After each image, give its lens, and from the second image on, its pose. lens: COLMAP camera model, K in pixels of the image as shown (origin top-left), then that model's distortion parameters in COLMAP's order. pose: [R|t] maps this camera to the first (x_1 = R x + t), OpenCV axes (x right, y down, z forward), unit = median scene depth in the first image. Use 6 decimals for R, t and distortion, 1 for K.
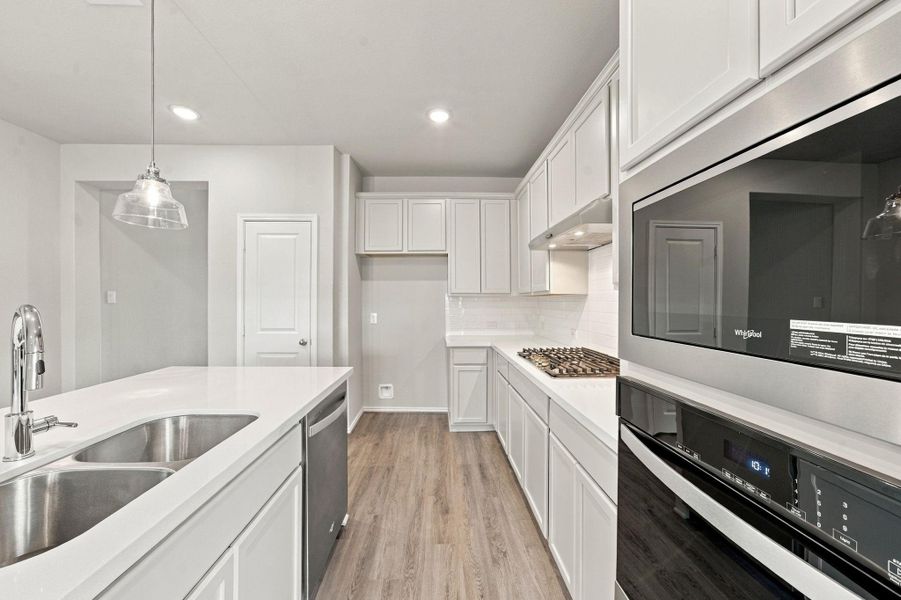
lens RADIAL K [[341.6, 0, 442.4], [0, 341.6, 300.7], [0, 0, 1]] dist [-0.000049, 0.000080]
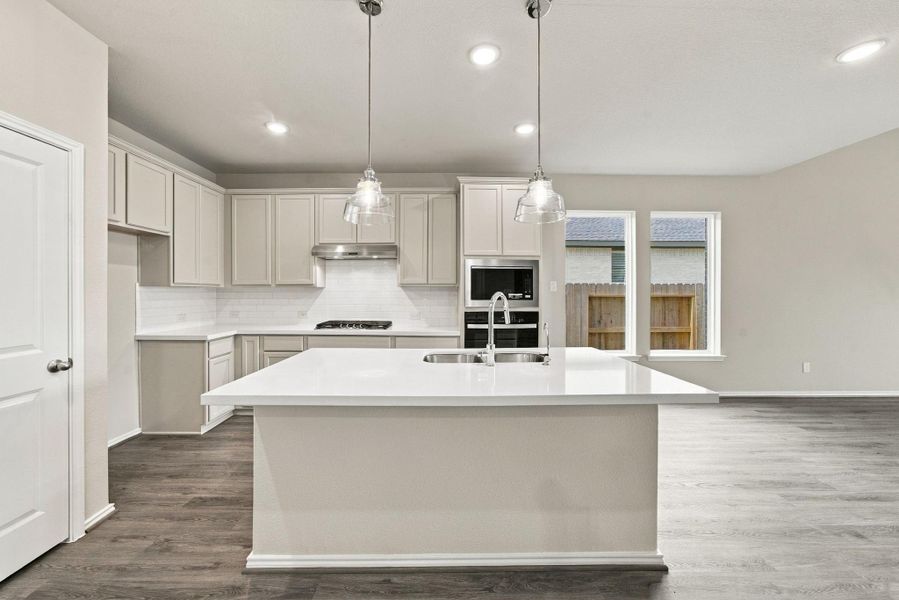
lens RADIAL K [[336.9, 0, 449.3], [0, 336.9, 295.5], [0, 0, 1]] dist [-0.001452, 0.000369]
pose [[-0.002836, -0.012086, 0.999923, -0.910798], [0.000303, 0.999927, 0.012087, 0.001340], [-0.999996, 0.000337, -0.002832, 0.354707]]
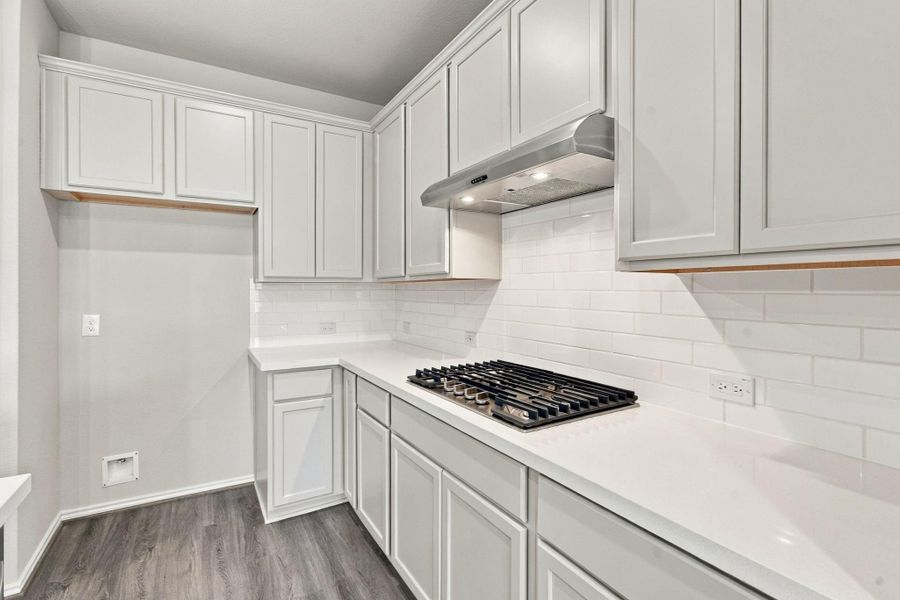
lens RADIAL K [[428.3, 0, 444.9], [0, 428.3, 287.9], [0, 0, 1]] dist [0.011896, 0.000964]
pose [[0.878430, 0.001222, 0.477870, -0.060926], [0.000849, 0.999991, -0.004117, 0.001035], [-0.477871, 0.004022, 0.878421, 0.252681]]
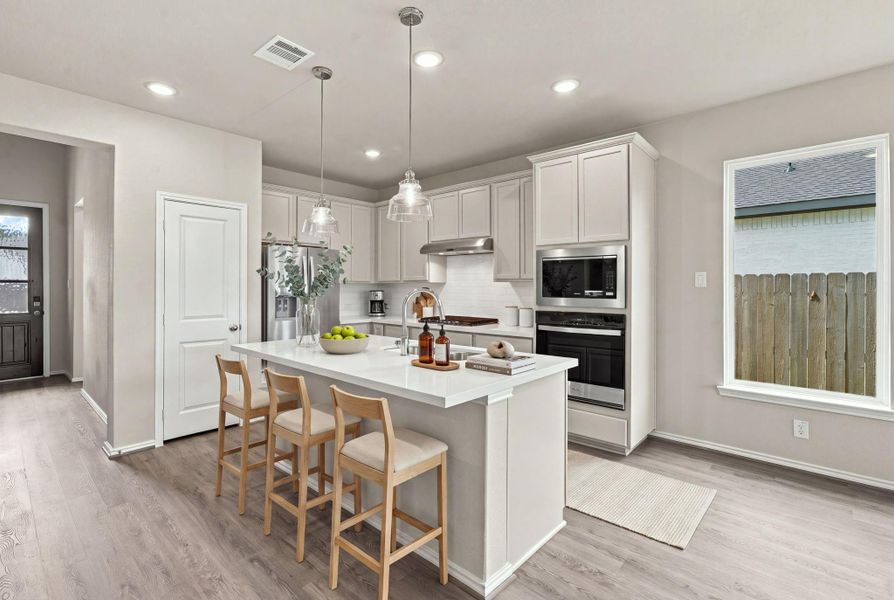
lens RADIAL K [[427.8, 0, 447.0], [0, 427.8, 300.0], [0, 0, 1]] dist [-0.001059, 0.000318]
pose [[0.677972, -0.024395, 0.734683, -0.875828], [0.001458, 0.999492, 0.031843, -0.001274], [-0.735086, -0.020518, 0.677663, -0.320558]]
